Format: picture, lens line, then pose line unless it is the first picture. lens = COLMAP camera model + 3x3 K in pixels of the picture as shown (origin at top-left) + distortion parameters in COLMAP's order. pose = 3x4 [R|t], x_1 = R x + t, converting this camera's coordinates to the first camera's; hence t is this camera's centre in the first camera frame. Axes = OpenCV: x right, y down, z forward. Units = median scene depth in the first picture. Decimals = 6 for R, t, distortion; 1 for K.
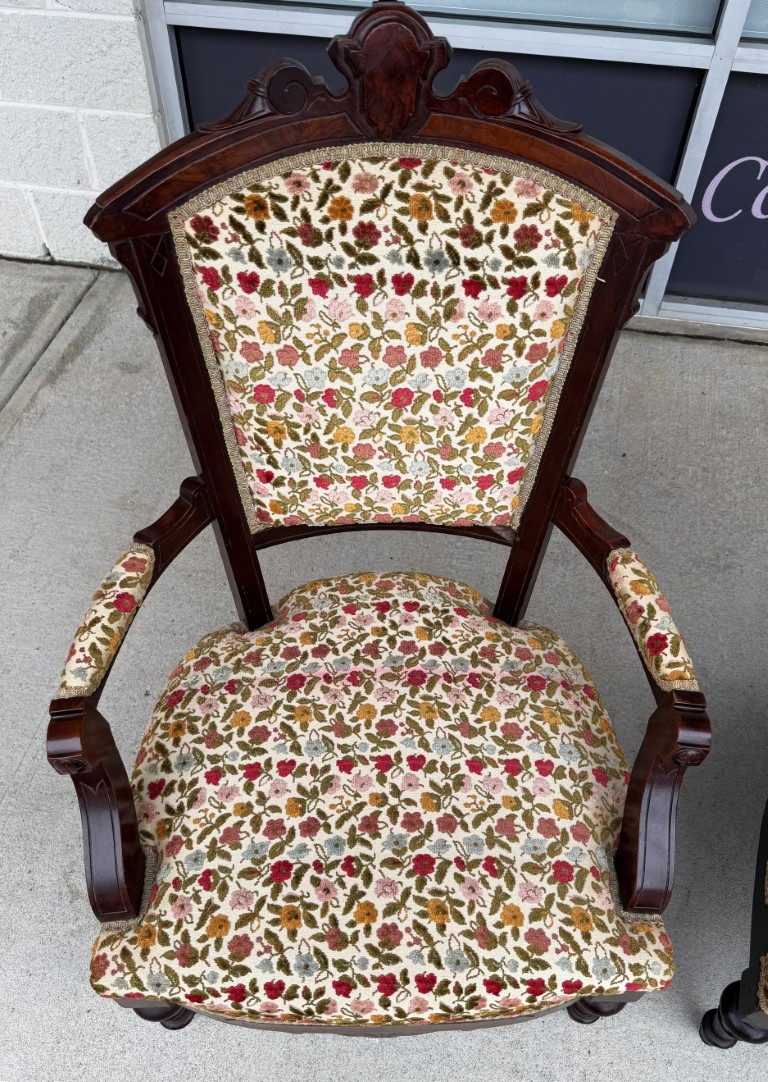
lens RADIAL K [[816.9, 0, 396.0], [0, 816.9, 578.6], [0, 0, 1]] dist [0.209143, -0.447244]
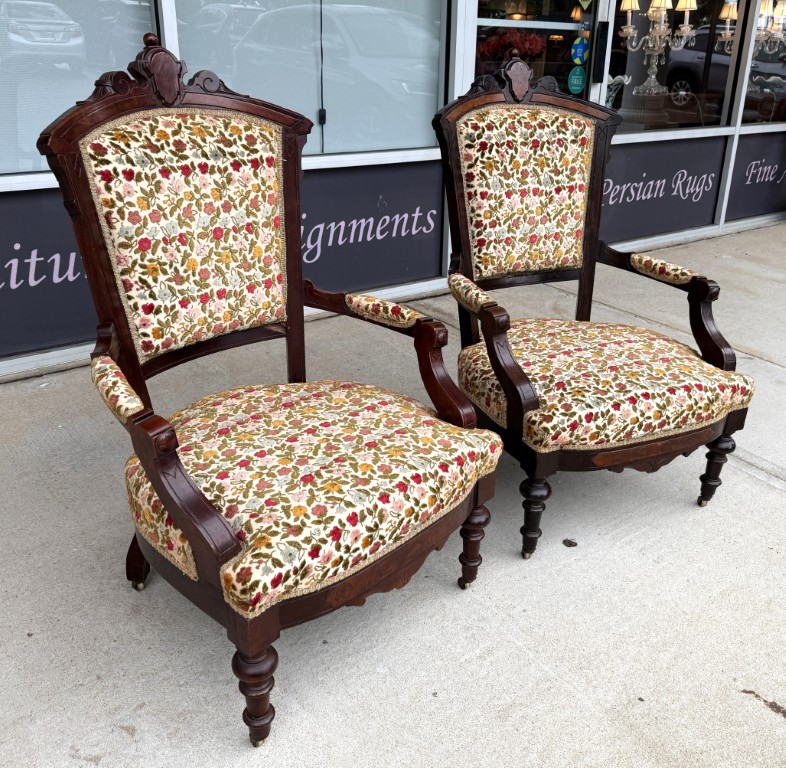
lens RADIAL K [[759.8, 0, 409.4], [0, 759.8, 366.3], [0, 0, 1]] dist [0.182897, -0.367993]
pose [[0.687254, -0.281408, 0.669695, -0.944398], [0.557346, 0.795536, -0.237673, 0.660536], [-0.465883, 0.536593, 0.703577, -0.202638]]
